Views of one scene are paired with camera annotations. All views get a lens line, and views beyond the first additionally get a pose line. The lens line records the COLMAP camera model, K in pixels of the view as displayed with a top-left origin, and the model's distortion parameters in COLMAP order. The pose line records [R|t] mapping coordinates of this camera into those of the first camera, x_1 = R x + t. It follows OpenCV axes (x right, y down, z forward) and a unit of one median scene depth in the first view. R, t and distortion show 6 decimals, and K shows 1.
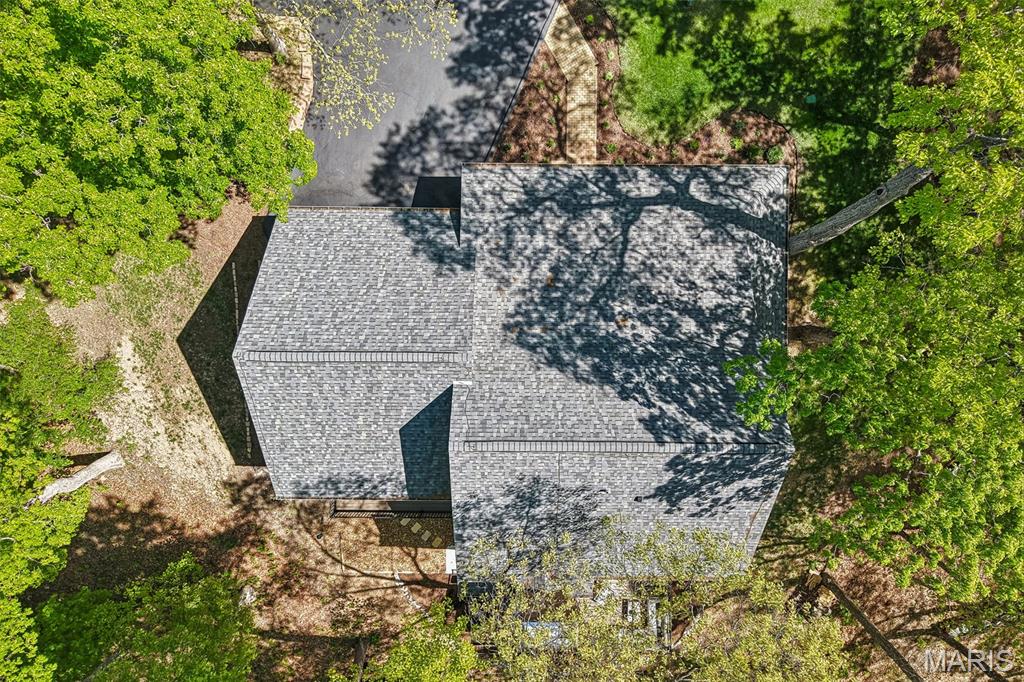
lens RADIAL K [[706.3, 0, 489.3], [0, 706.3, 317.2], [0, 0, 1]] dist [-0.008648, -0.001421]
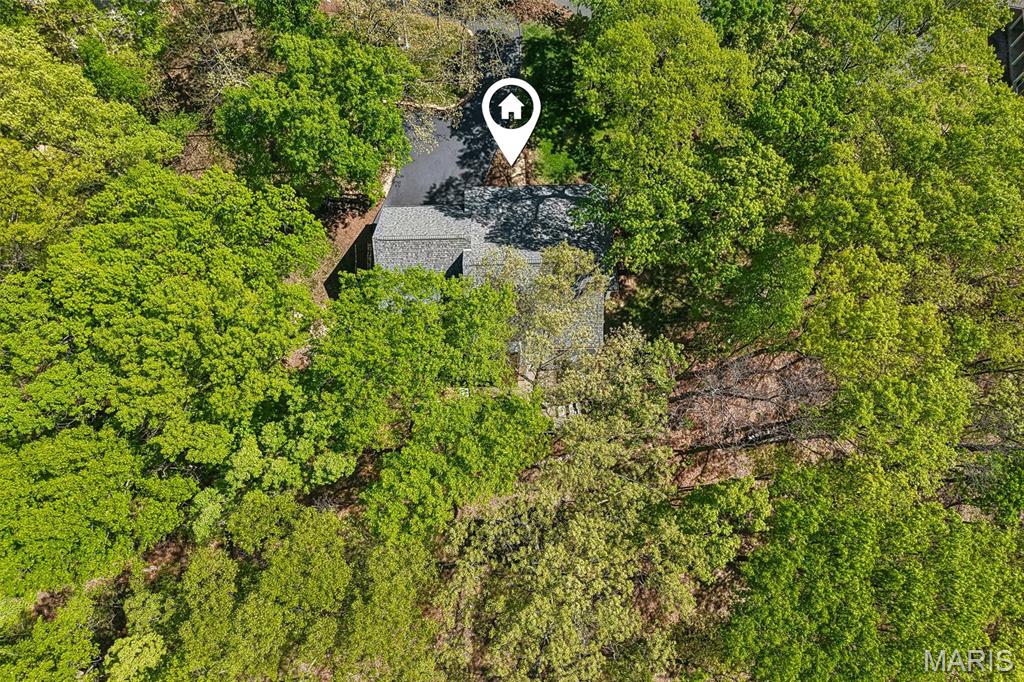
lens RADIAL K [[680.6, 0, 512.0], [0, 680.6, 341.0], [0, 0, 1]] dist [0.005432, 0.000150]
pose [[0.998484, -0.033197, 0.043912, -0.000895], [0.046289, 0.938061, -0.343364, 0.999188], [-0.029794, 0.344876, 0.938175, -0.883886]]
